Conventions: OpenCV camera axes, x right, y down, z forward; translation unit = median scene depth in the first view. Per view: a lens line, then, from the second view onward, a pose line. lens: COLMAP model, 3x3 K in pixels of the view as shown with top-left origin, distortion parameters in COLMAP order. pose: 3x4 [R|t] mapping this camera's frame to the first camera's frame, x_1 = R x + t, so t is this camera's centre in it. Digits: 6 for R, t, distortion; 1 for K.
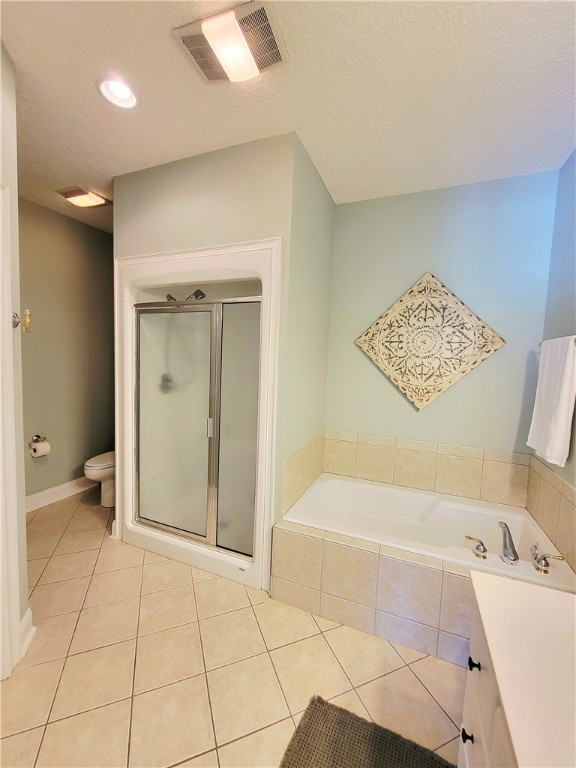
lens RADIAL K [[315.4, 0, 288.6], [0, 315.4, 381.4], [0, 0, 1]] dist [-0.001456, 0.000242]
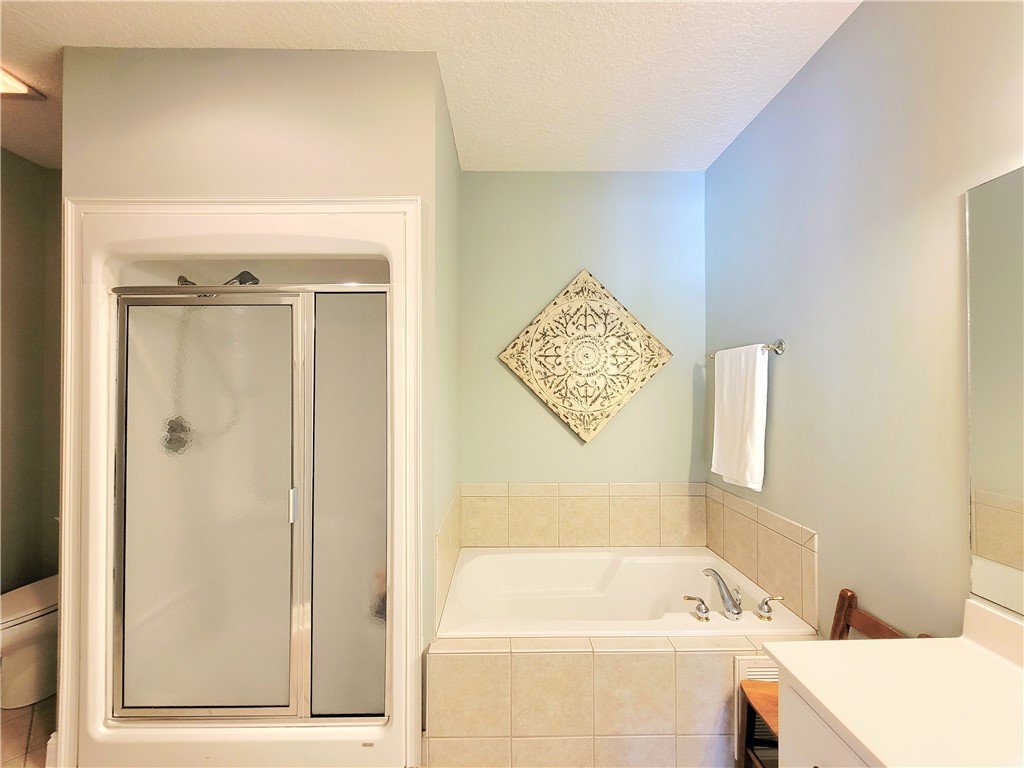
lens RADIAL K [[420.5, 0, 509.7], [0, 420.5, 383.7], [0, 0, 1]] dist [-0.001456, 0.000242]
pose [[0.918506, -0.032295, 0.394086, -0.164287], [0.062605, 0.995965, -0.064297, 0.000689], [-0.390419, 0.083729, 0.916822, 0.114624]]
